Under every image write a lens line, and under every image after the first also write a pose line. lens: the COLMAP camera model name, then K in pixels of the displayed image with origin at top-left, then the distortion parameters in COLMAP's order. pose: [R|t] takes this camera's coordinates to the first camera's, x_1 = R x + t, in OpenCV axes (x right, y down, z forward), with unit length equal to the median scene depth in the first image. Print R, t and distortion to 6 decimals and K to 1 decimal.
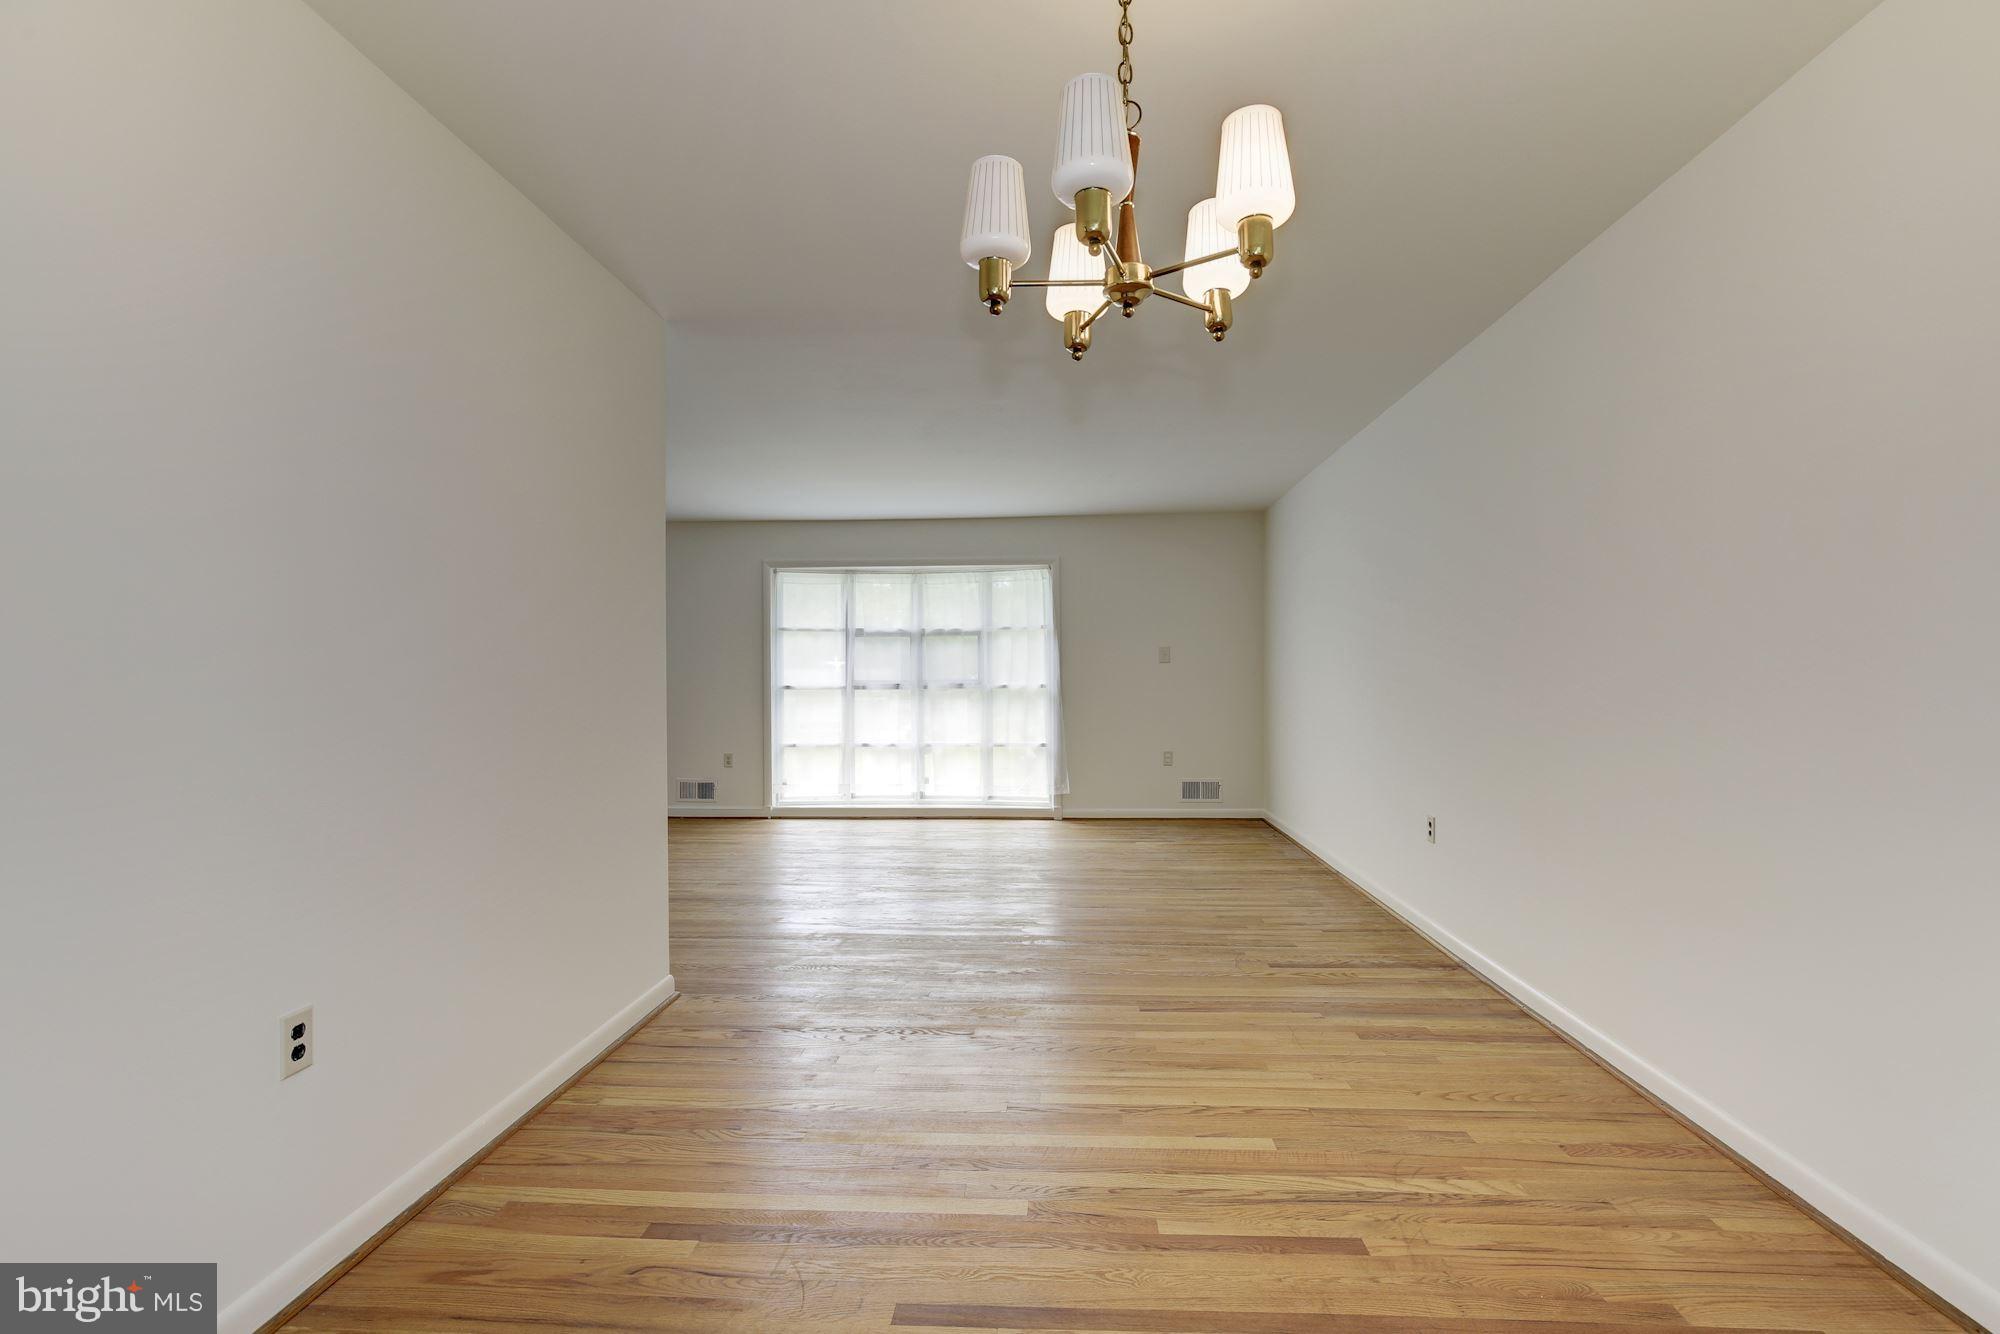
lens RADIAL K [[915.5, 0, 1005.1], [0, 915.5, 669.9], [0, 0, 1]] dist [-0.022442, 0.004696]
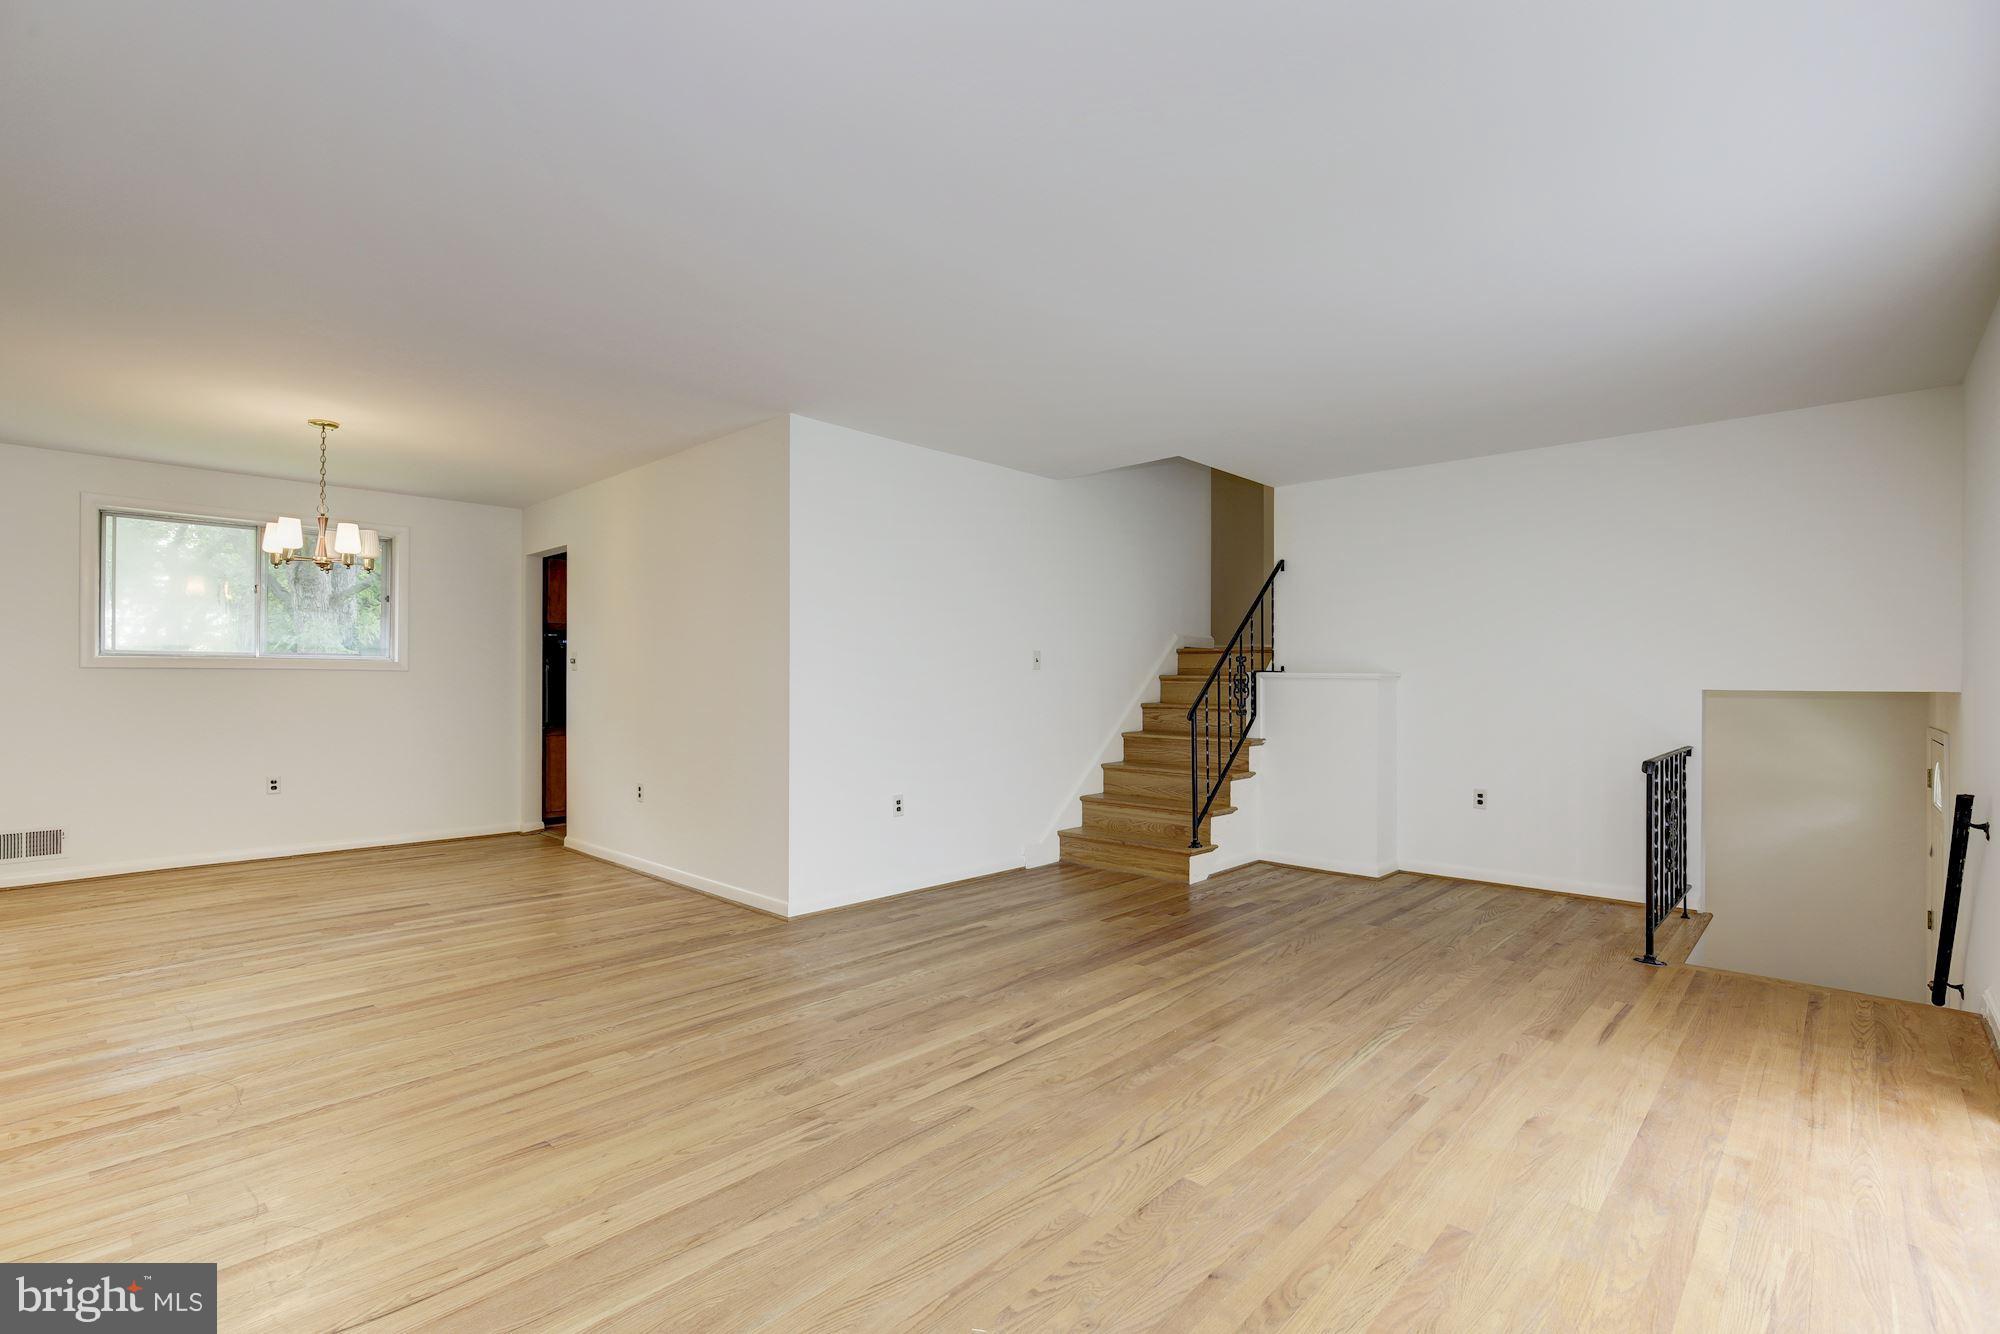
lens RADIAL K [[915.5, 0, 1033.1], [0, 915.5, 670.3], [0, 0, 1]] dist [-0.022442, 0.004696]
pose [[-0.618750, -0.001937, -0.785585, 0.206956], [0.008178, 0.999927, -0.008907, 0.003320], [0.785545, -0.011936, -0.618689, 0.942267]]
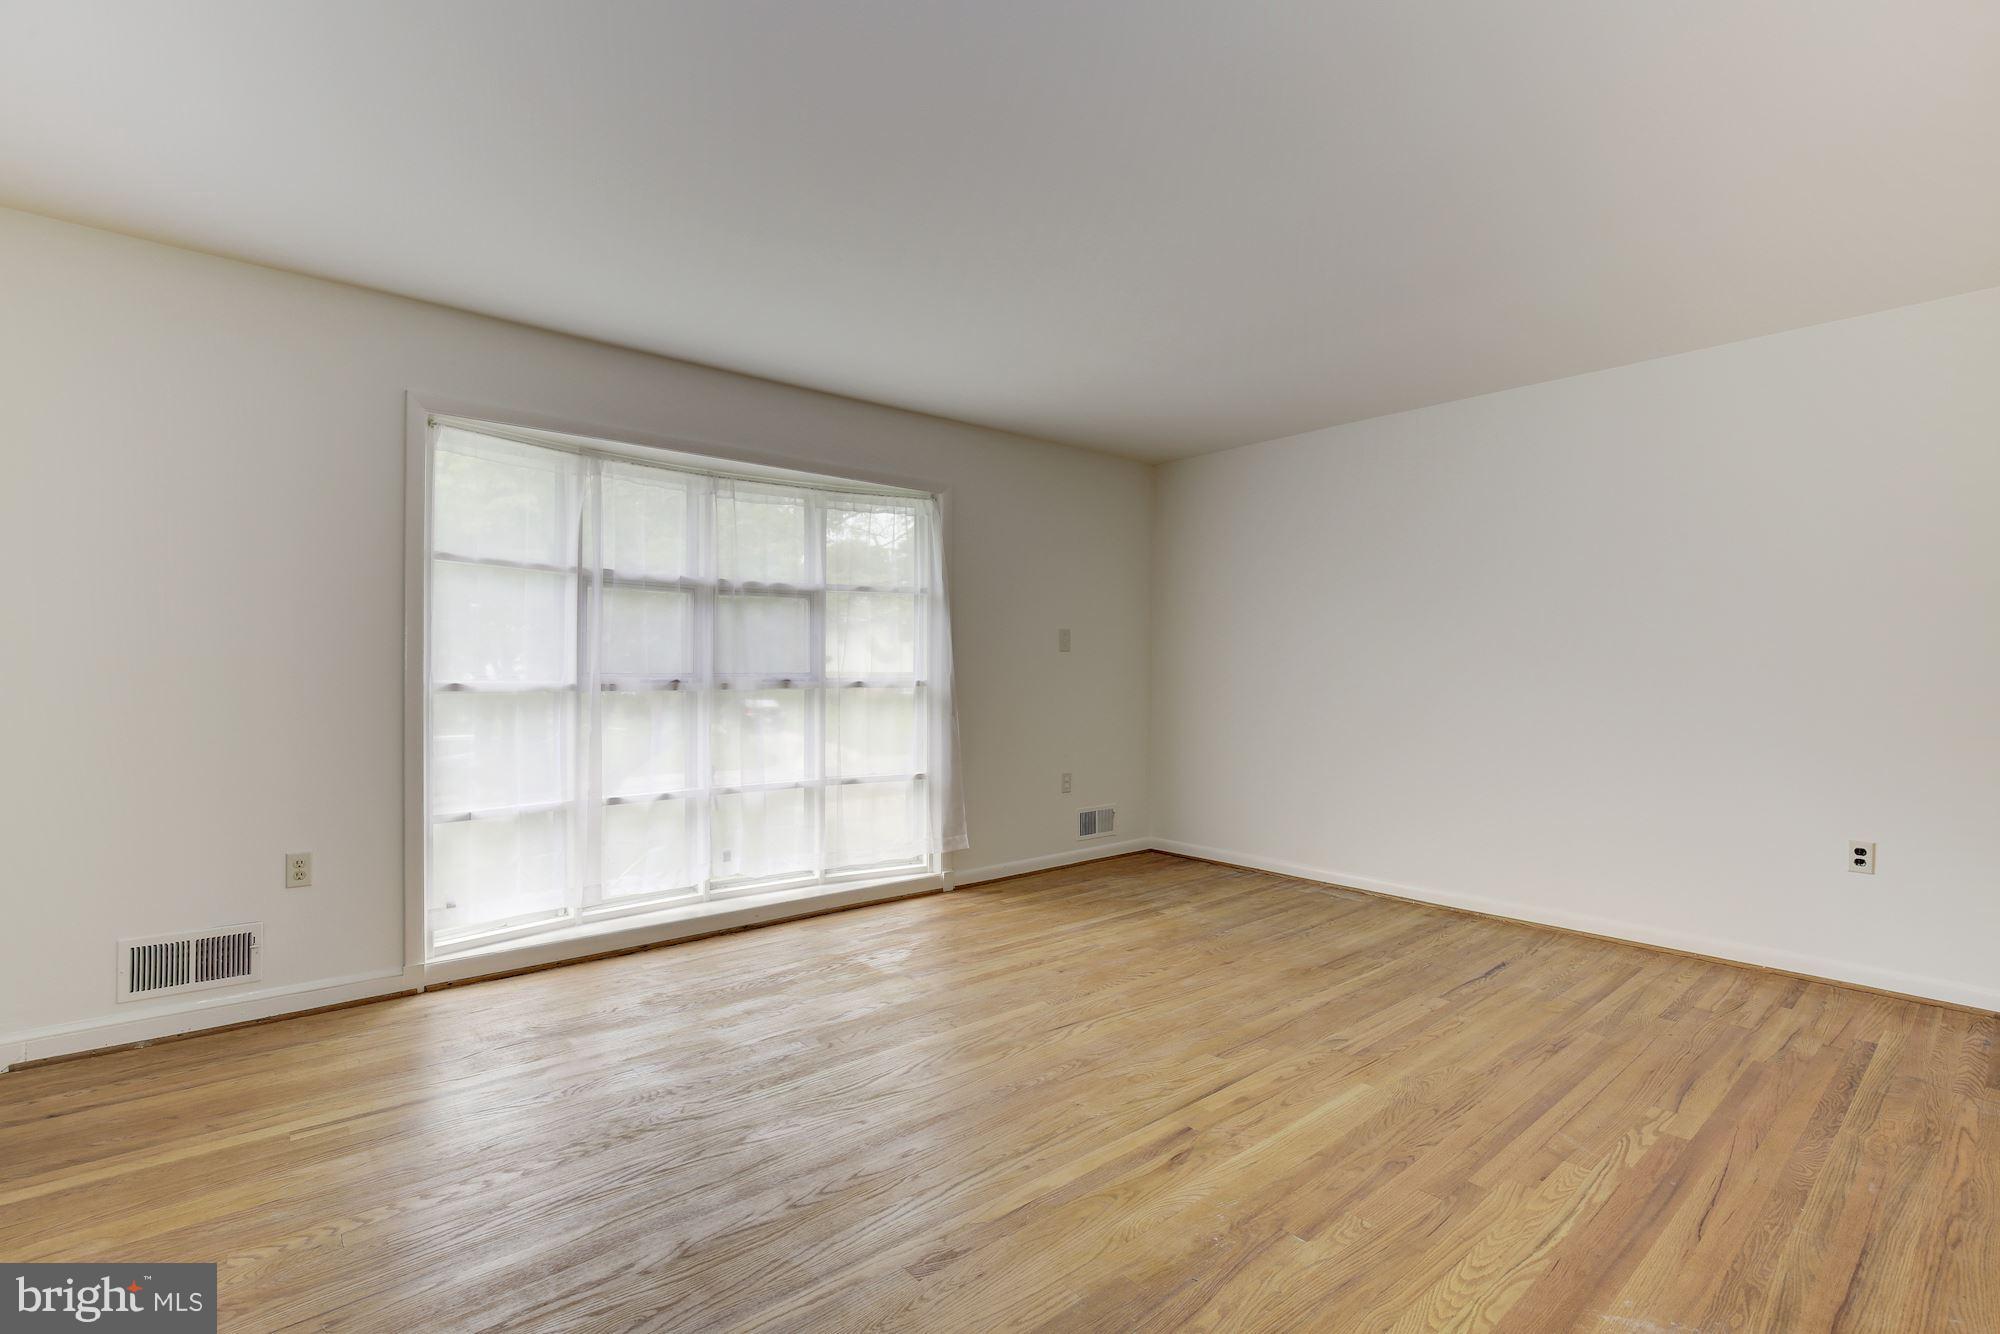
lens RADIAL K [[915.5, 0, 999.1], [0, 915.5, 669.1], [0, 0, 1]] dist [-0.022442, 0.004696]
pose [[0.718304, 0.009293, 0.695667, -0.366672], [-0.015460, 0.999877, 0.002607, 0.004889], [-0.695558, -0.012628, 0.718359, 0.511959]]
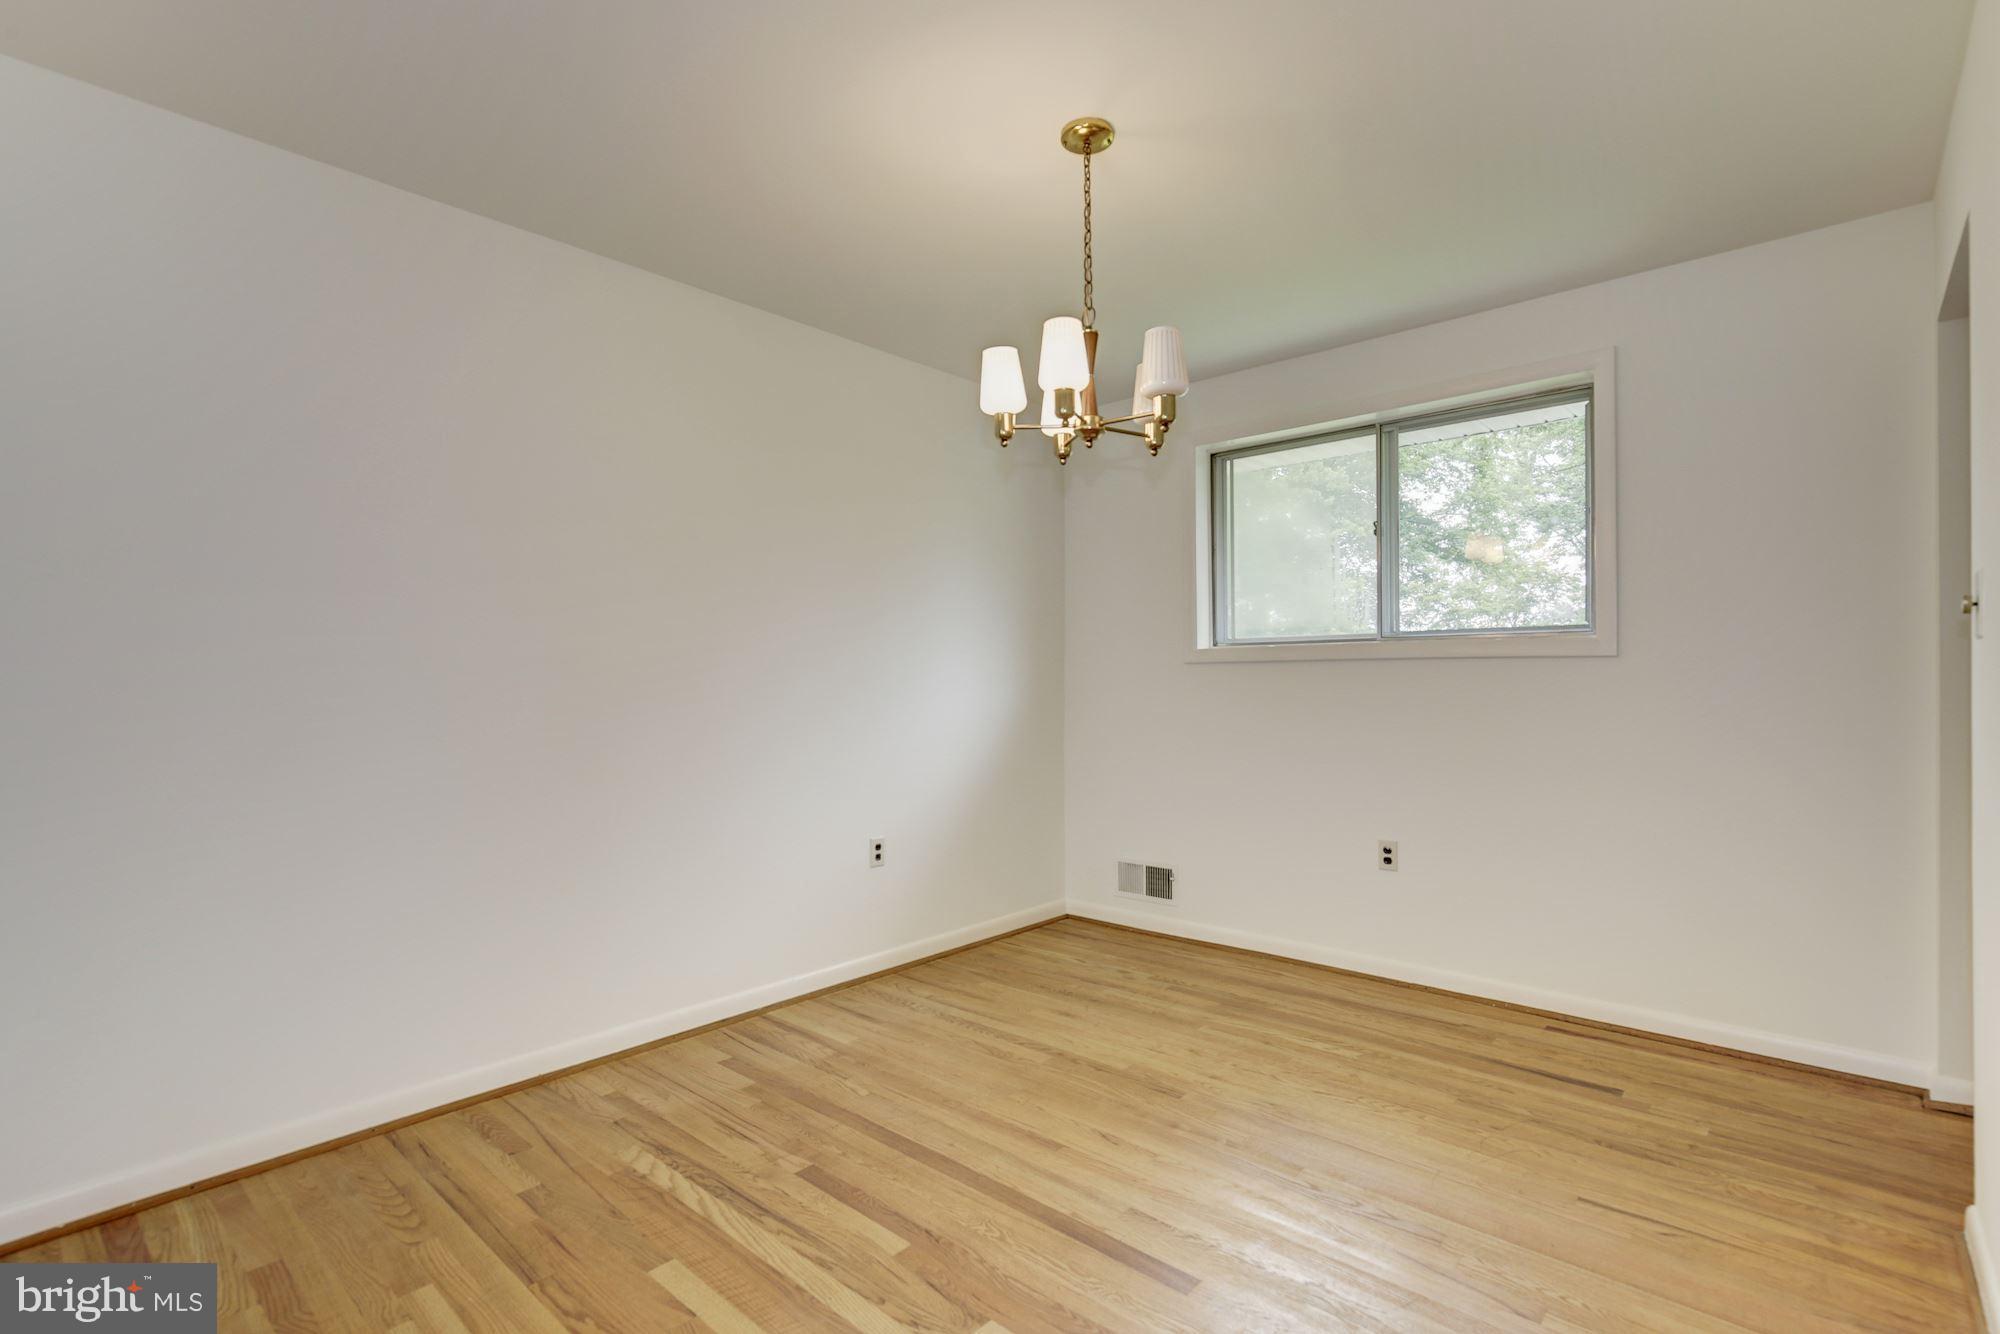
lens RADIAL K [[915.5, 0, 999.7], [0, 915.5, 675.2], [0, 0, 1]] dist [-0.022442, 0.004696]
pose [[-0.781518, 0.020132, 0.623558, -0.133858], [0.012558, 0.999784, -0.016540, 0.004308], [-0.623757, -0.005096, -0.781602, 0.428607]]
